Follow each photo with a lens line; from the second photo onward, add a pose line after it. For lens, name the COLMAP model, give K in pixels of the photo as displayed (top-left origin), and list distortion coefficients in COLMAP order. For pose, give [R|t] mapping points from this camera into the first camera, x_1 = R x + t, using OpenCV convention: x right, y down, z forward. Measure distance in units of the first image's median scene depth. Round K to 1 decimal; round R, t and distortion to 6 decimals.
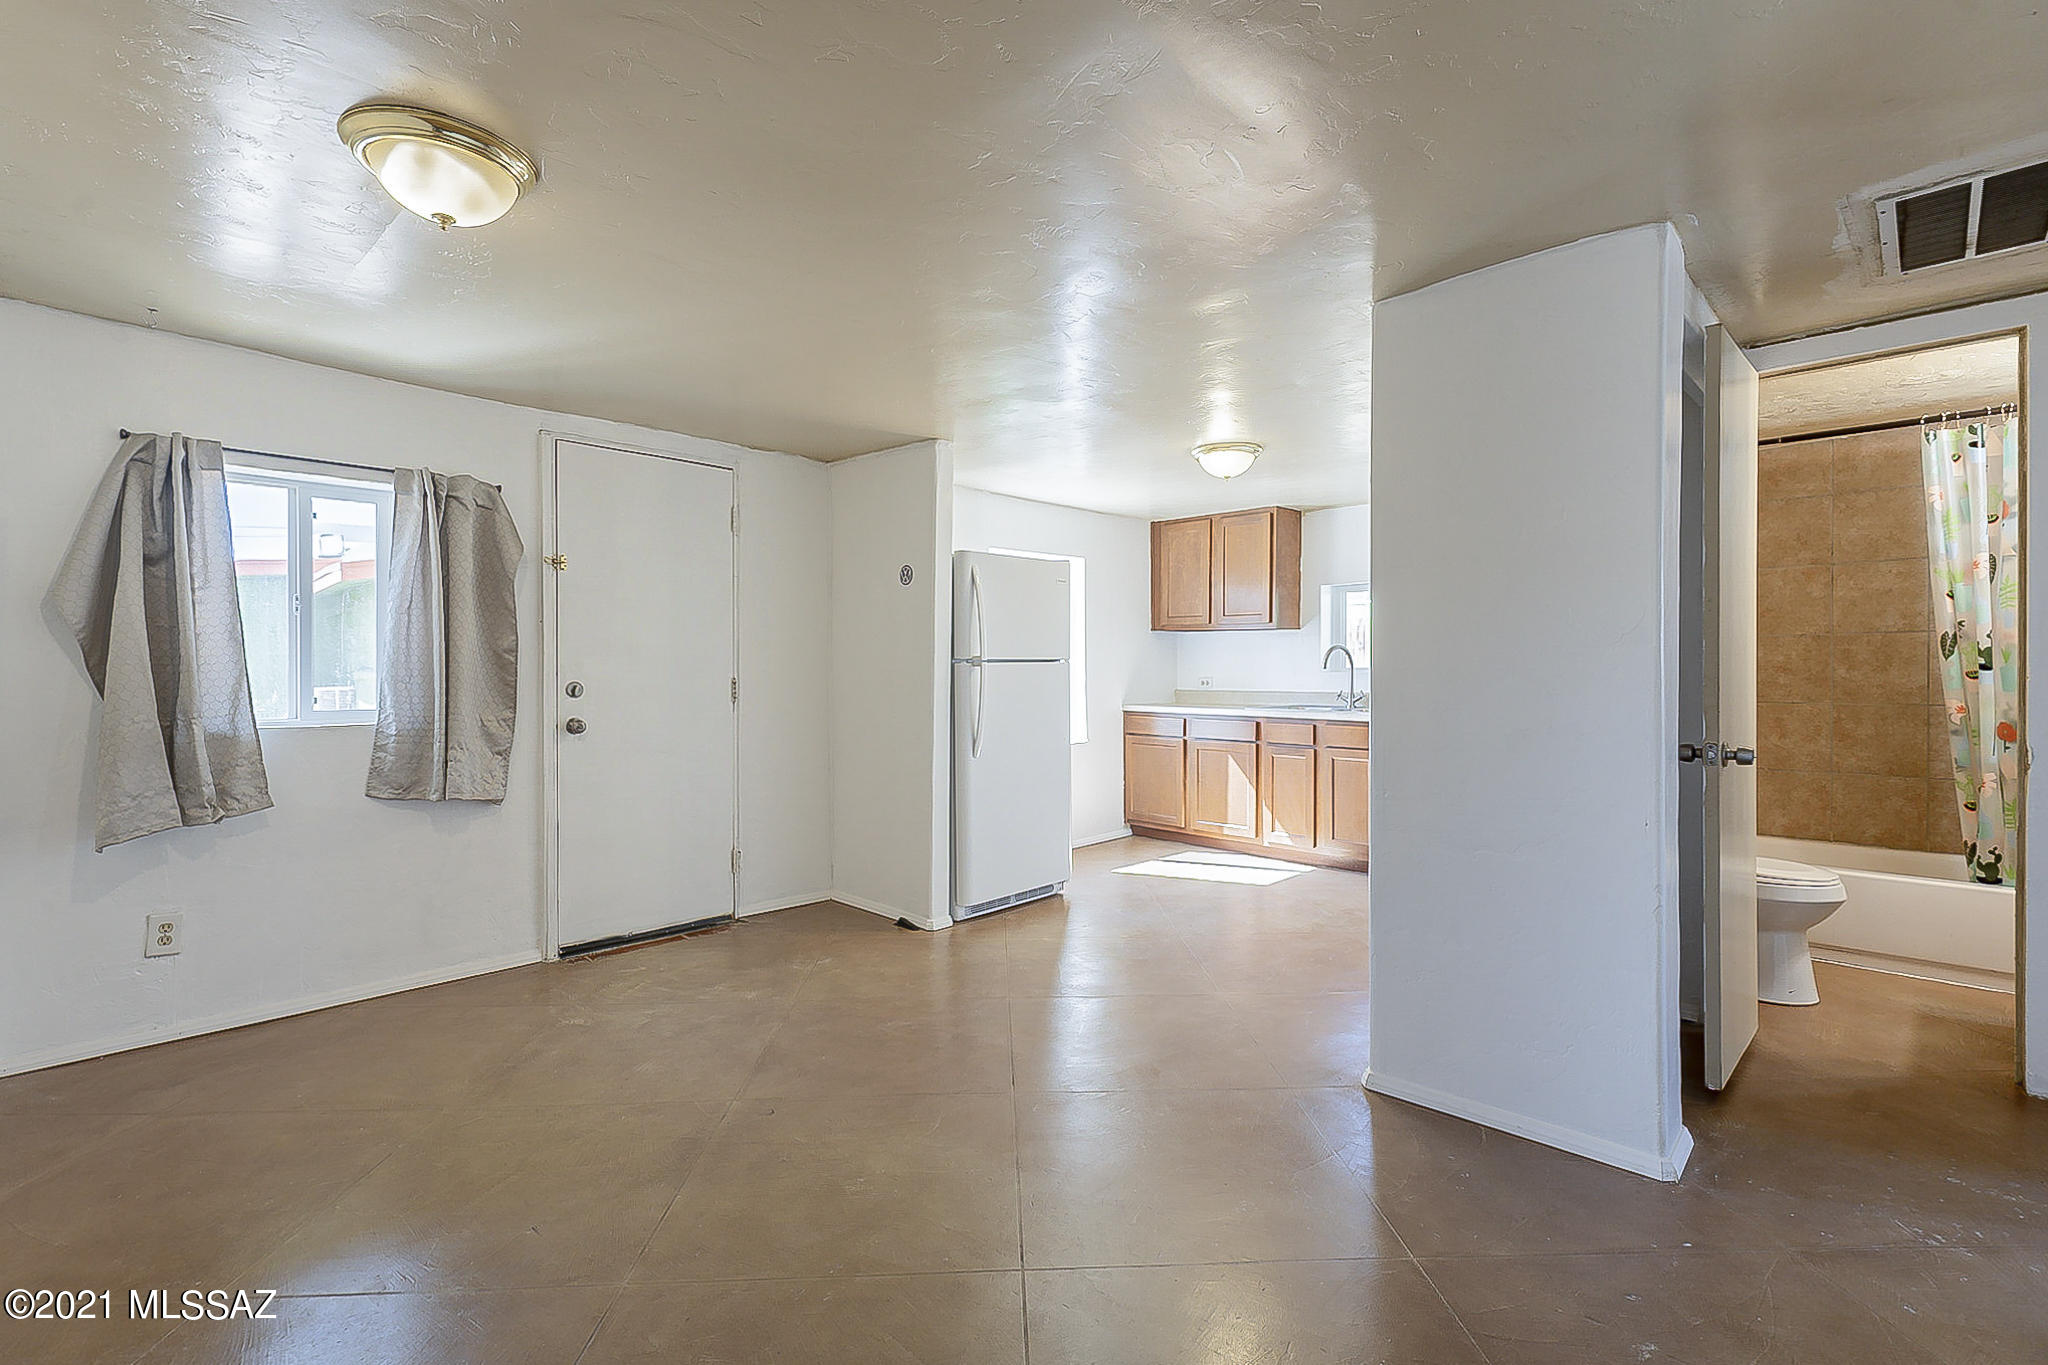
lens RADIAL K [[945.0, 0, 1026.8], [0, 945.0, 681.8], [0, 0, 1]] dist [-0.015379, 0.000269]
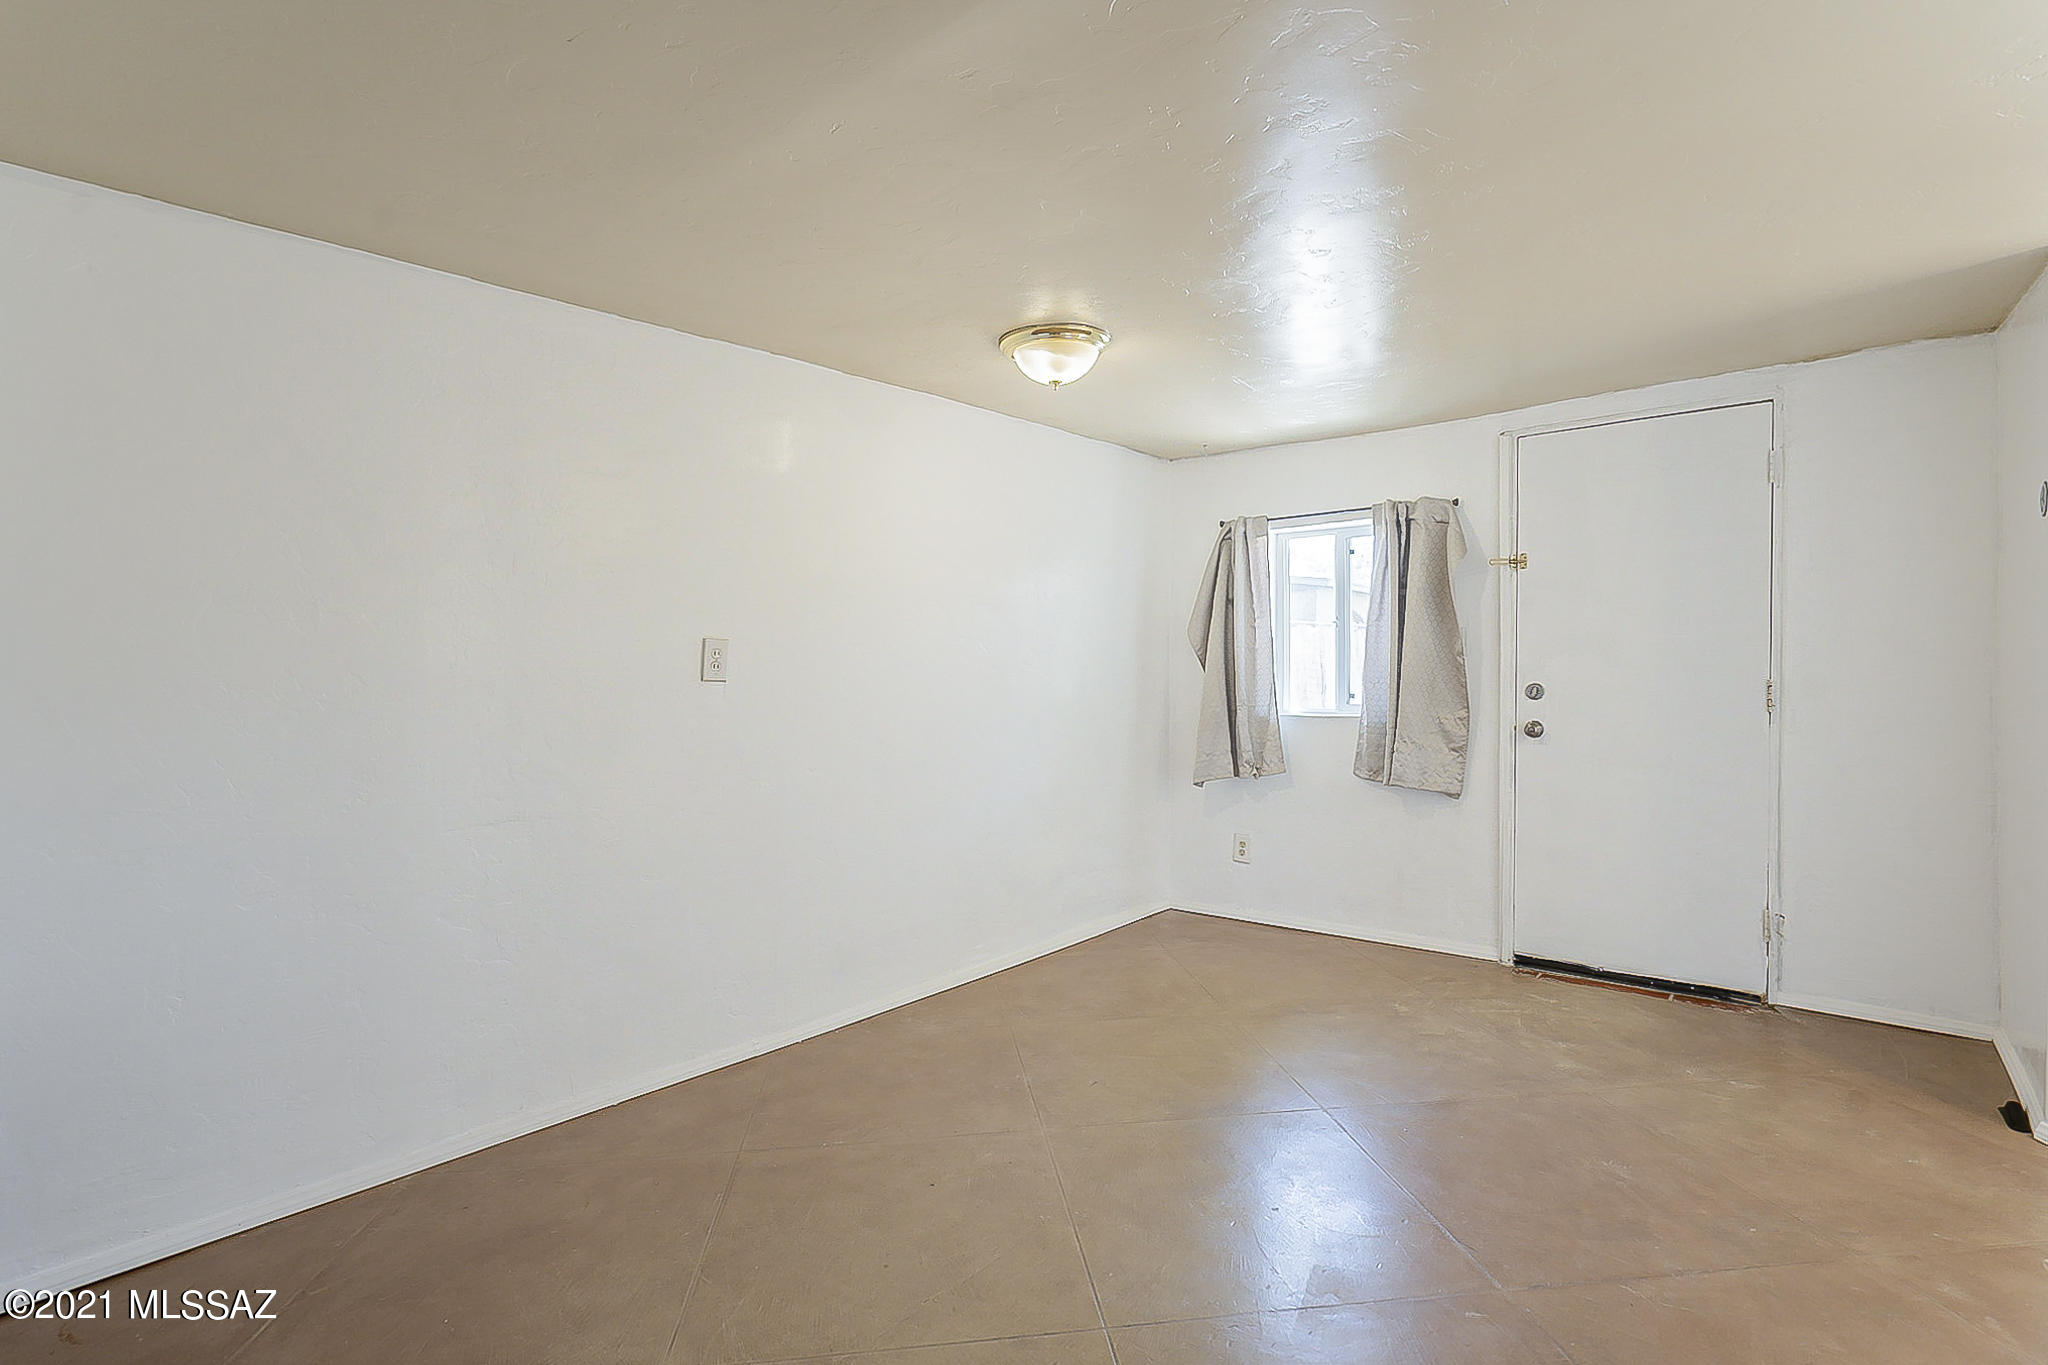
lens RADIAL K [[945.0, 0, 1026.6], [0, 945.0, 669.9], [0, 0, 1]] dist [-0.015379, 0.000269]
pose [[0.068382, -0.003494, -0.997653, 0.456136], [-0.001816, 0.999992, -0.003627, -0.009634], [0.997658, 0.002060, 0.068375, 0.430393]]
